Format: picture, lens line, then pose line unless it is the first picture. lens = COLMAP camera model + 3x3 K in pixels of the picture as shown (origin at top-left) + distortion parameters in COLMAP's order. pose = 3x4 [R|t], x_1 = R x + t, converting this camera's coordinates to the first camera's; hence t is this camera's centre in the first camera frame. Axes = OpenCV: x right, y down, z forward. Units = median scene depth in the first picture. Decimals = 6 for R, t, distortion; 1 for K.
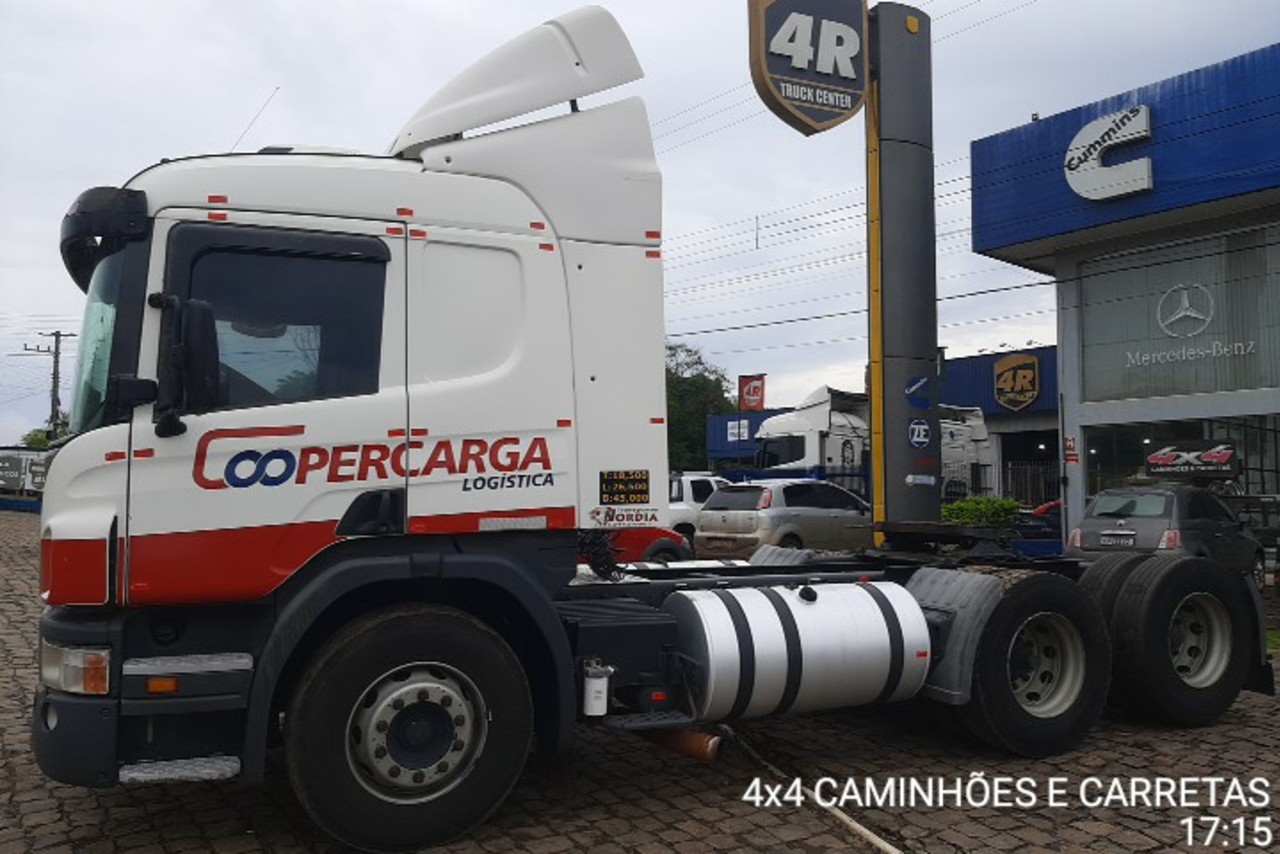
lens RADIAL K [[1030.8, 0, 636.7], [0, 1030.8, 428.9], [0, 0, 1]] dist [0.029431, -0.078374]
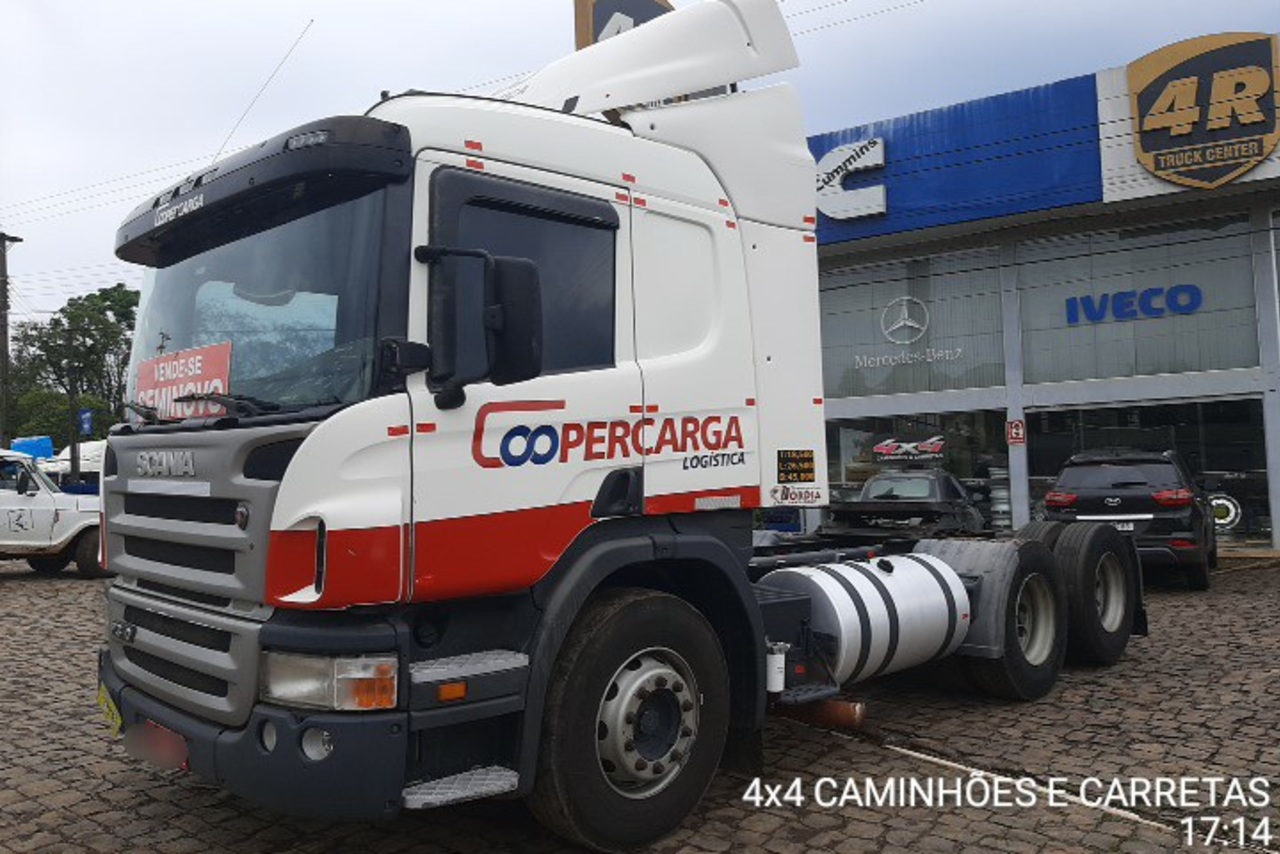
lens RADIAL K [[1030.8, 0, 649.1], [0, 1030.8, 422.8], [0, 0, 1]] dist [0.029431, -0.078374]
pose [[0.932265, 0.004934, 0.361742, -0.537787], [-0.003794, 0.999985, -0.003862, 0.019309], [-0.361756, 0.002228, 0.932270, 0.103439]]
